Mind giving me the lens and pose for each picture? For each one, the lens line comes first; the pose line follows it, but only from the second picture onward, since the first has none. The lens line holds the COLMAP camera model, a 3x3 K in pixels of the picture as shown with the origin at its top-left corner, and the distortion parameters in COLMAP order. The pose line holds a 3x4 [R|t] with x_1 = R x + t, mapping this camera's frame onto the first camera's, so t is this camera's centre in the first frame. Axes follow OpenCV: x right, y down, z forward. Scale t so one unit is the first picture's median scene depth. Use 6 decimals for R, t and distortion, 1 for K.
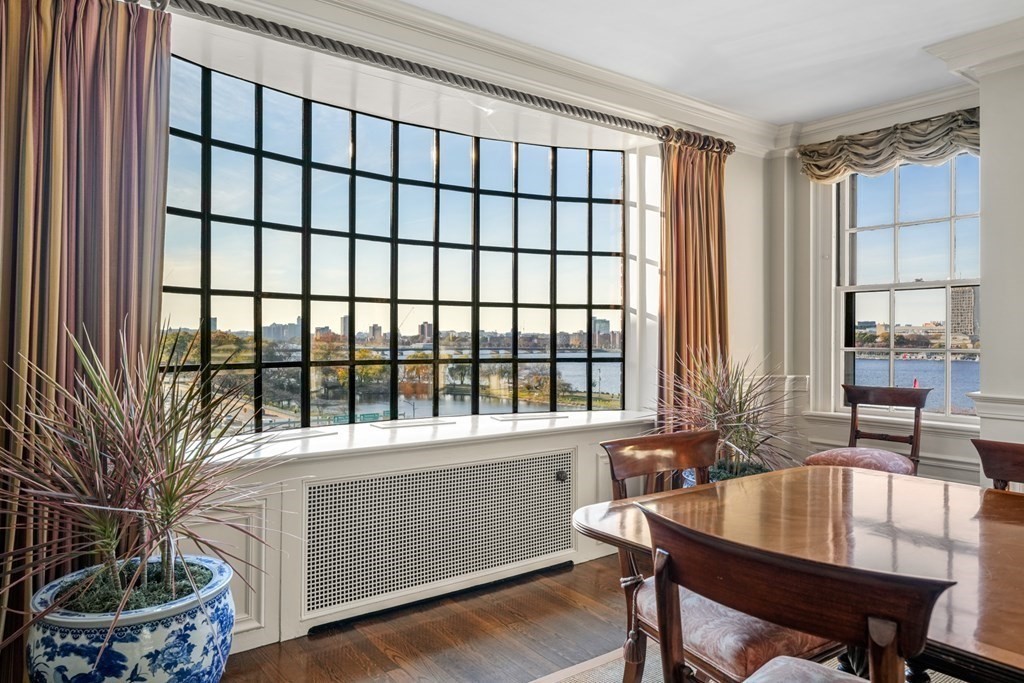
lens RADIAL K [[686.9, 0, 505.3], [0, 686.9, 335.9], [0, 0, 1]] dist [-0.000340, 0.001367]
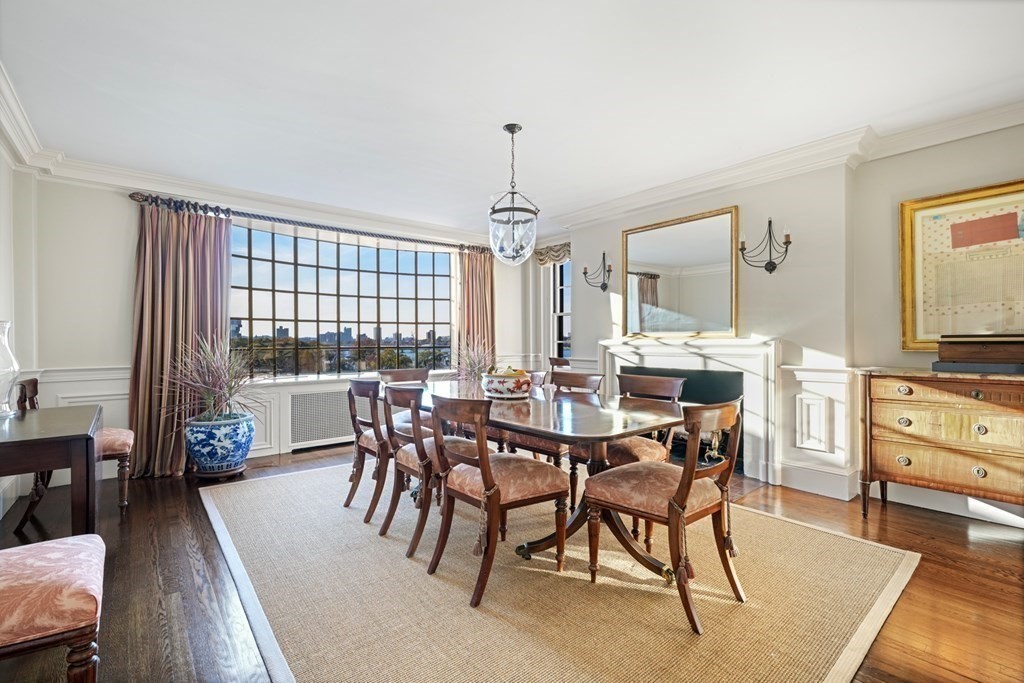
lens RADIAL K [[467.0, 0, 515.4], [0, 467.0, 343.0], [0, 0, 1]] dist [0.001954, 0.000034]
pose [[0.998575, -0.006900, 0.052912, 0.414389], [0.006445, 0.999941, 0.008759, 0.014050], [-0.052969, -0.008405, 0.998561, -0.710816]]
